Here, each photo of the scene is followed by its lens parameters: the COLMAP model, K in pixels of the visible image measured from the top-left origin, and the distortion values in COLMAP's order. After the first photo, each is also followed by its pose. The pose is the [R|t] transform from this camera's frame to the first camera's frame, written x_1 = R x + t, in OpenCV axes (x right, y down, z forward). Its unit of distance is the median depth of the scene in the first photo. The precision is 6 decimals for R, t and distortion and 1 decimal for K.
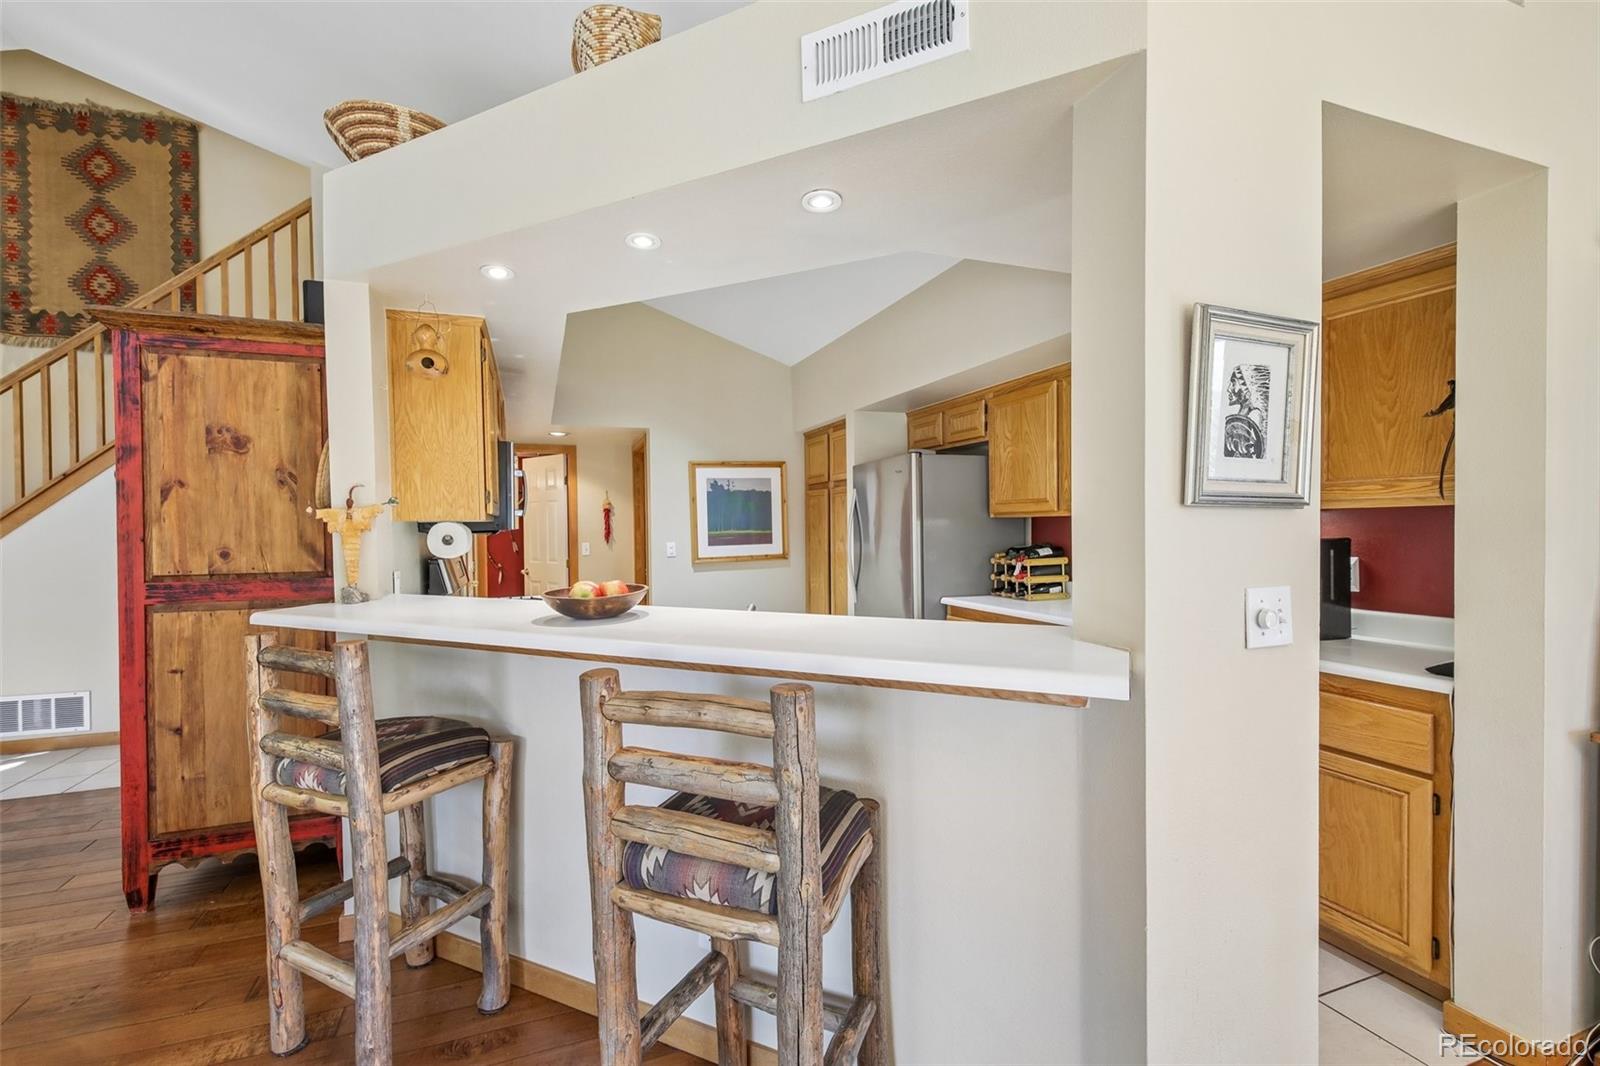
lens RADIAL K [[703.3, 0, 811.0], [0, 703.3, 538.1], [0, 0, 1]] dist [-0.006693, -0.007039]
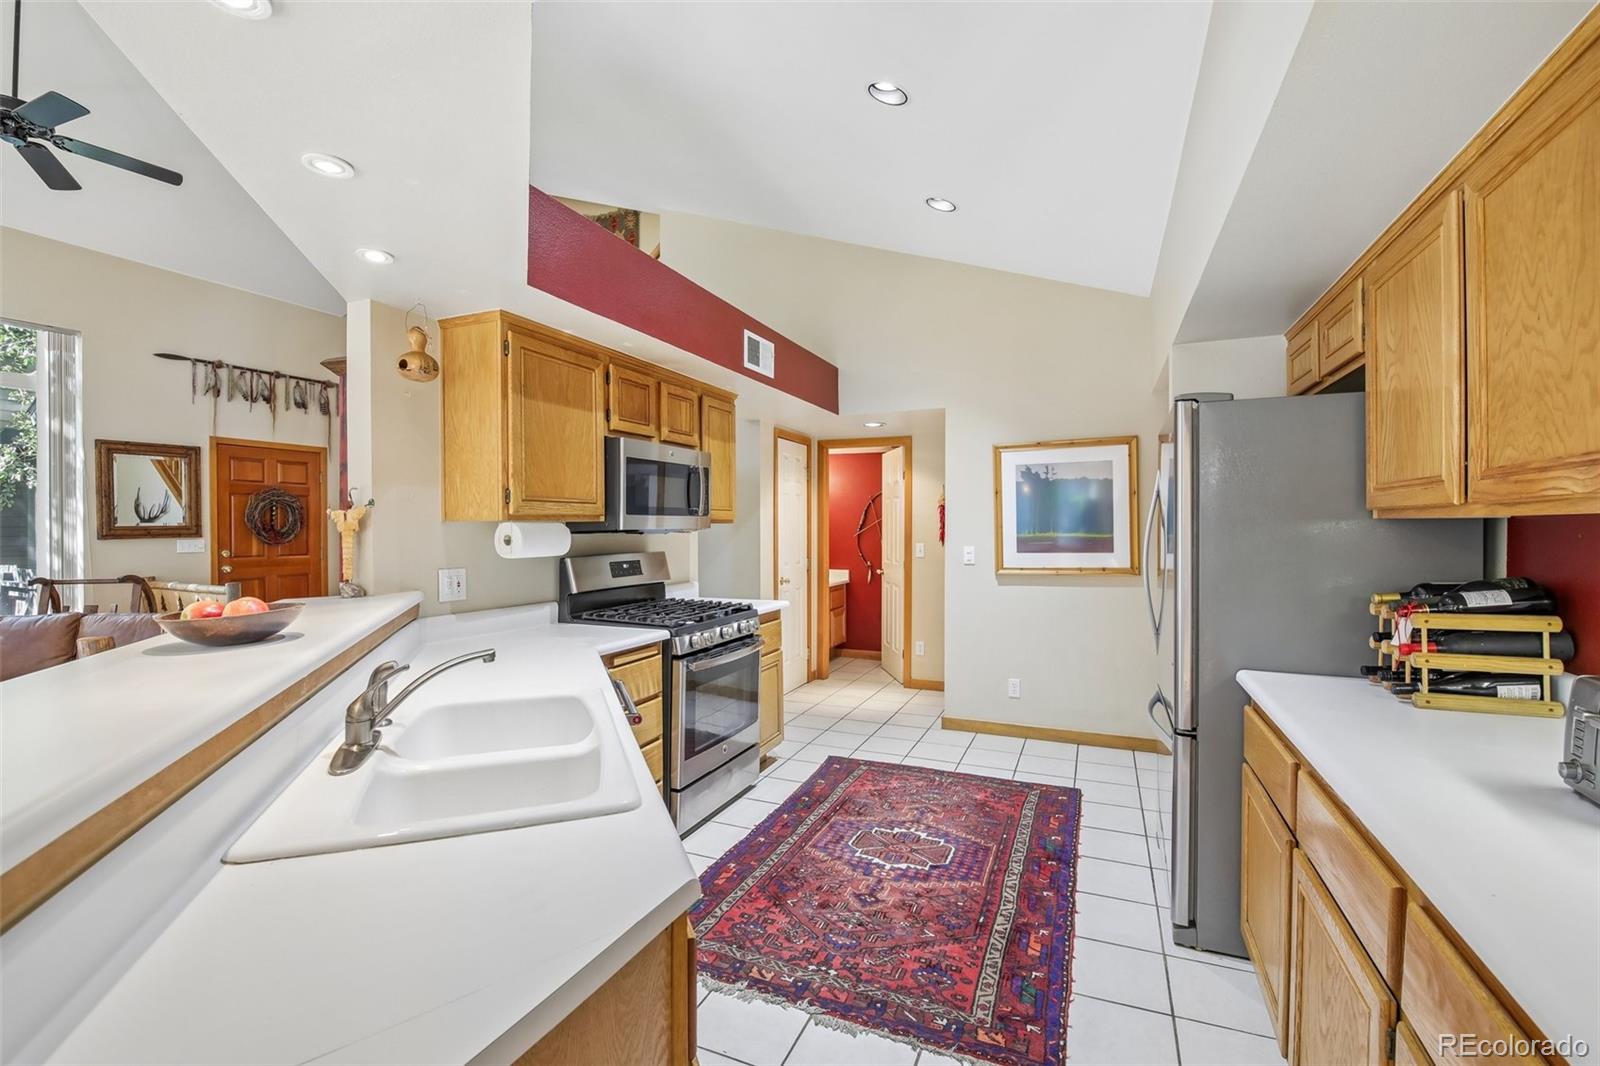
lens RADIAL K [[703.3, 0, 793.8], [0, 703.3, 531.4], [0, 0, 1]] dist [-0.006693, -0.007039]
pose [[0.702183, 0.017456, -0.711783, 0.764118], [-0.020320, 0.999784, 0.004472, -0.034030], [0.711707, 0.011323, 0.702386, 0.916457]]
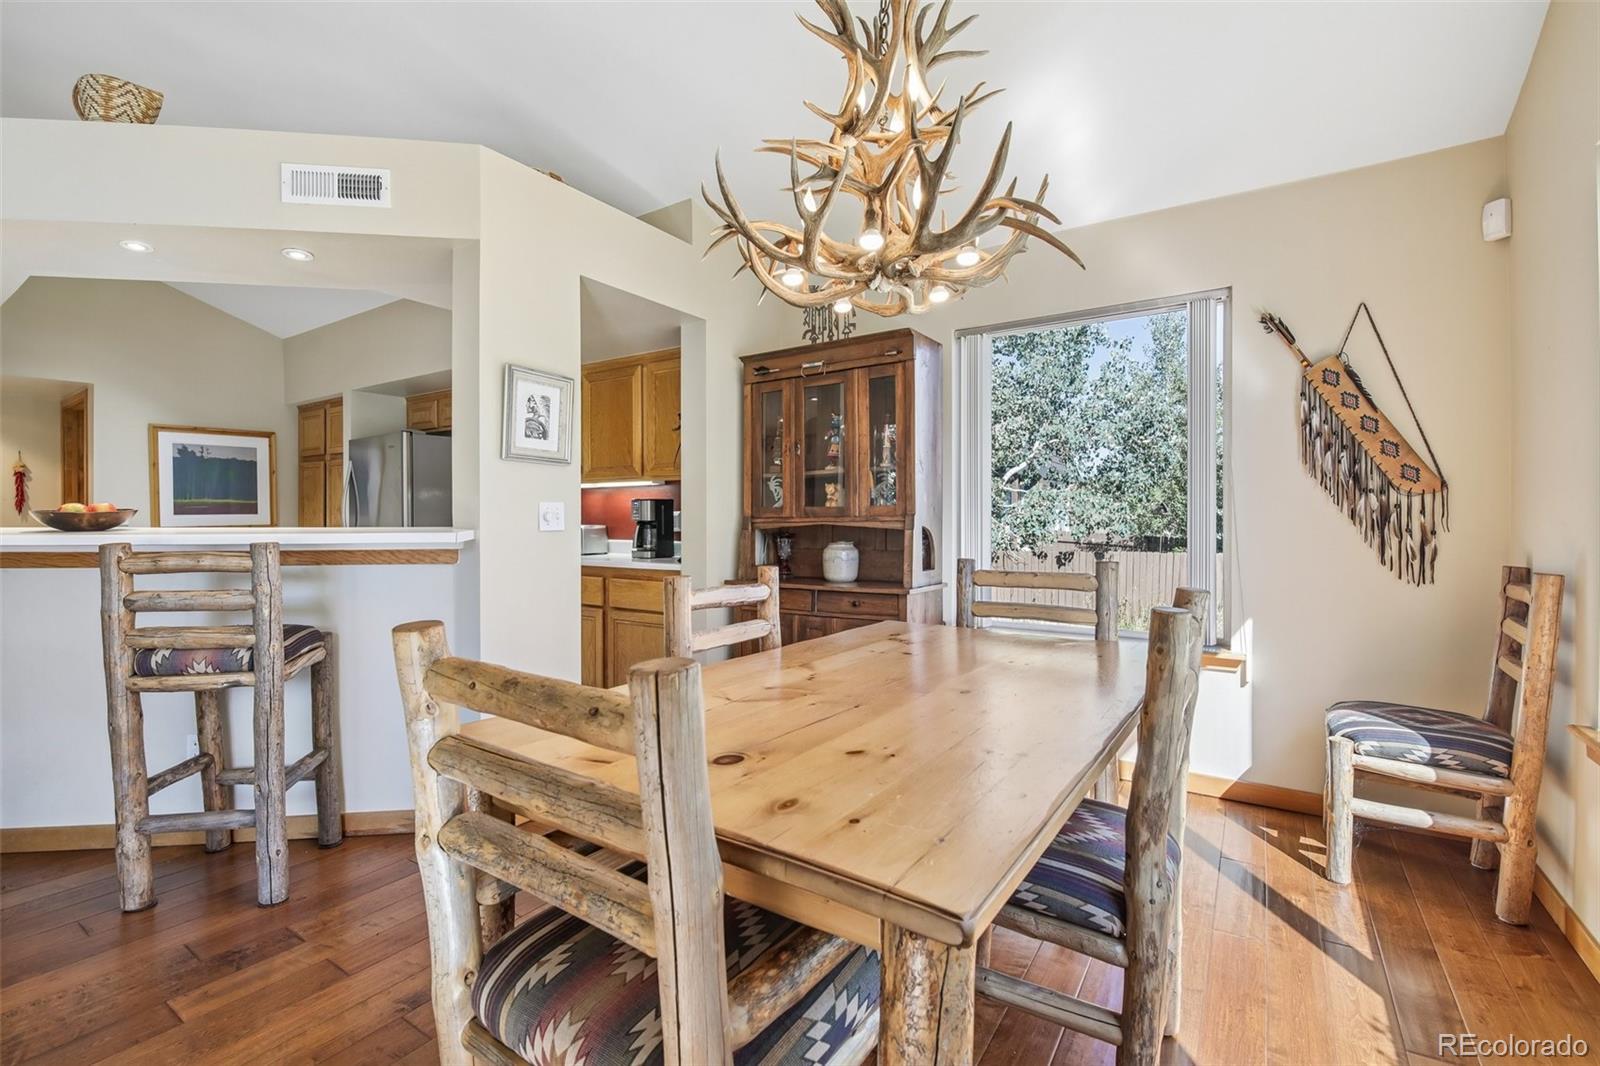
lens RADIAL K [[703.3, 0, 800.4], [0, 703.3, 528.6], [0, 0, 1]] dist [-0.006693, -0.007039]
pose [[0.823690, 0.009106, 0.566967, 0.057311], [-0.003638, 0.999935, -0.010775, 0.122175], [-0.567029, 0.006812, 0.823670, -0.827662]]
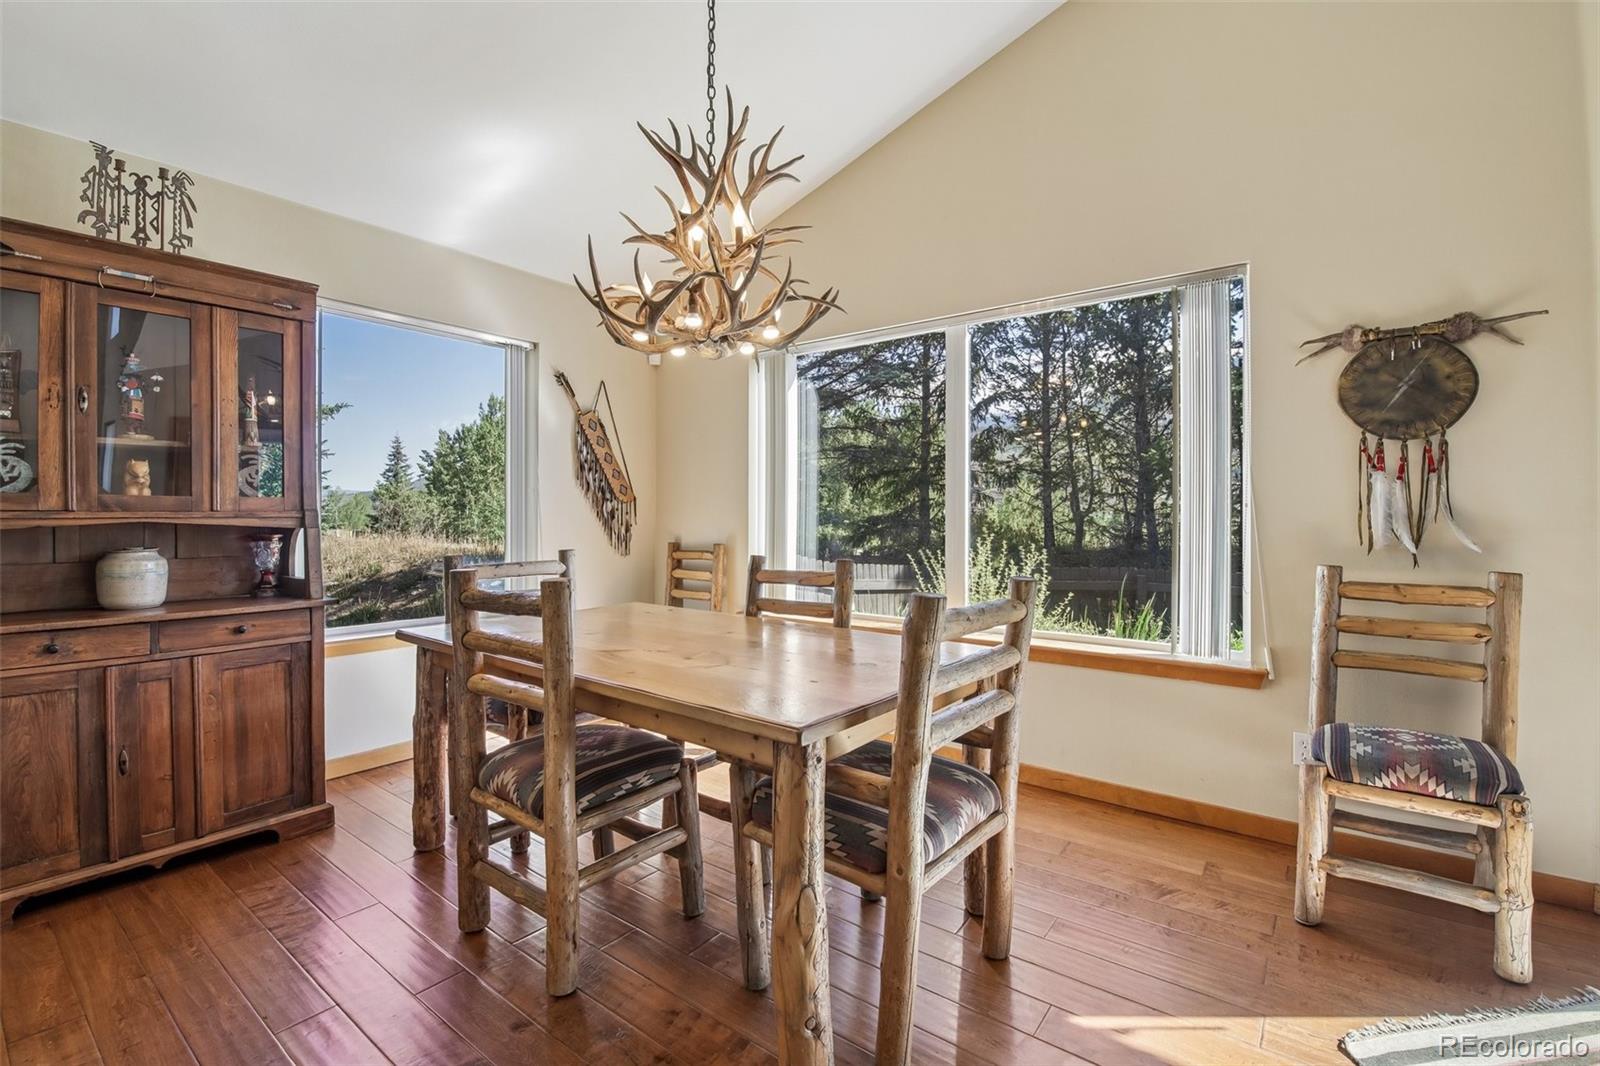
lens RADIAL K [[703.3, 0, 792.6], [0, 703.3, 517.6], [0, 0, 1]] dist [-0.006693, -0.007039]
pose [[-0.502018, 0.013763, 0.864748, -0.479212], [0.016034, 0.999850, -0.006605, 0.108954], [-0.864708, 0.010549, -0.502163, 0.347367]]
